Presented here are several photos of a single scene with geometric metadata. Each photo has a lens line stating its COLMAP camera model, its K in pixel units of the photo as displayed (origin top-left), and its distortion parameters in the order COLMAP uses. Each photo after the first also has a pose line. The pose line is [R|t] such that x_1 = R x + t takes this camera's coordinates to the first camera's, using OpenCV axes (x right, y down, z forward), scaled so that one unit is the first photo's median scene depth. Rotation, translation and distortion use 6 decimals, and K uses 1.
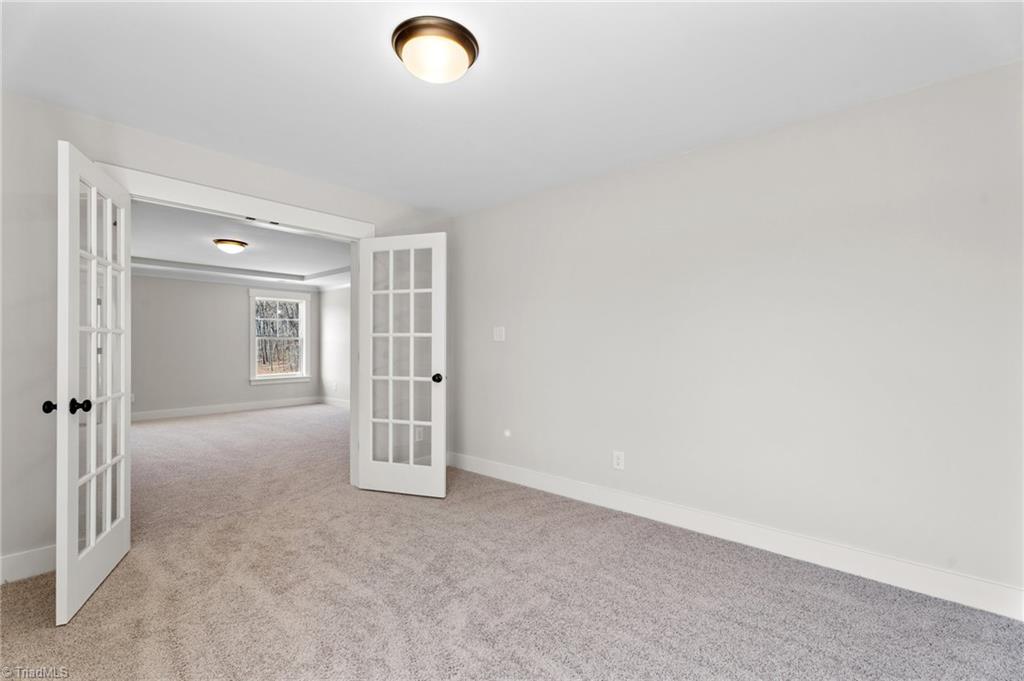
lens RADIAL K [[453.3, 0, 510.2], [0, 453.3, 341.7], [0, 0, 1]] dist [0.000469, 0.000057]
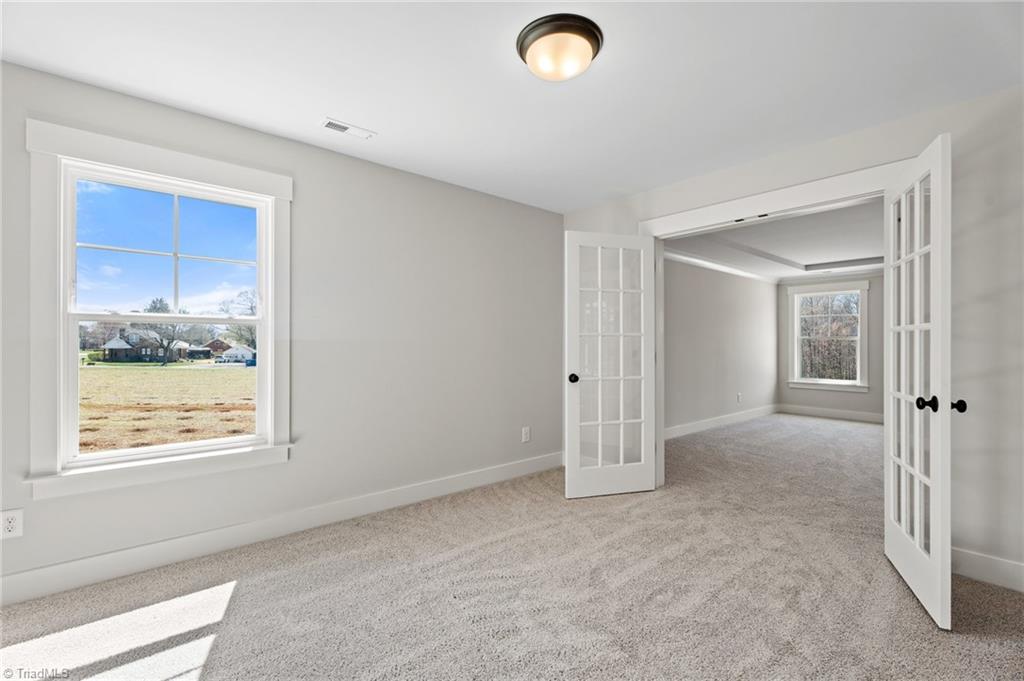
lens RADIAL K [[473.4, 0, 512.0], [0, 473.4, 340.5], [0, 0, 1]] dist [0.001761, 0.000291]
pose [[-0.143914, 0.002568, -0.989587, 0.571648], [0.004387, 0.999988, 0.001957, -0.008706], [0.989580, -0.004060, -0.143924, 0.657537]]
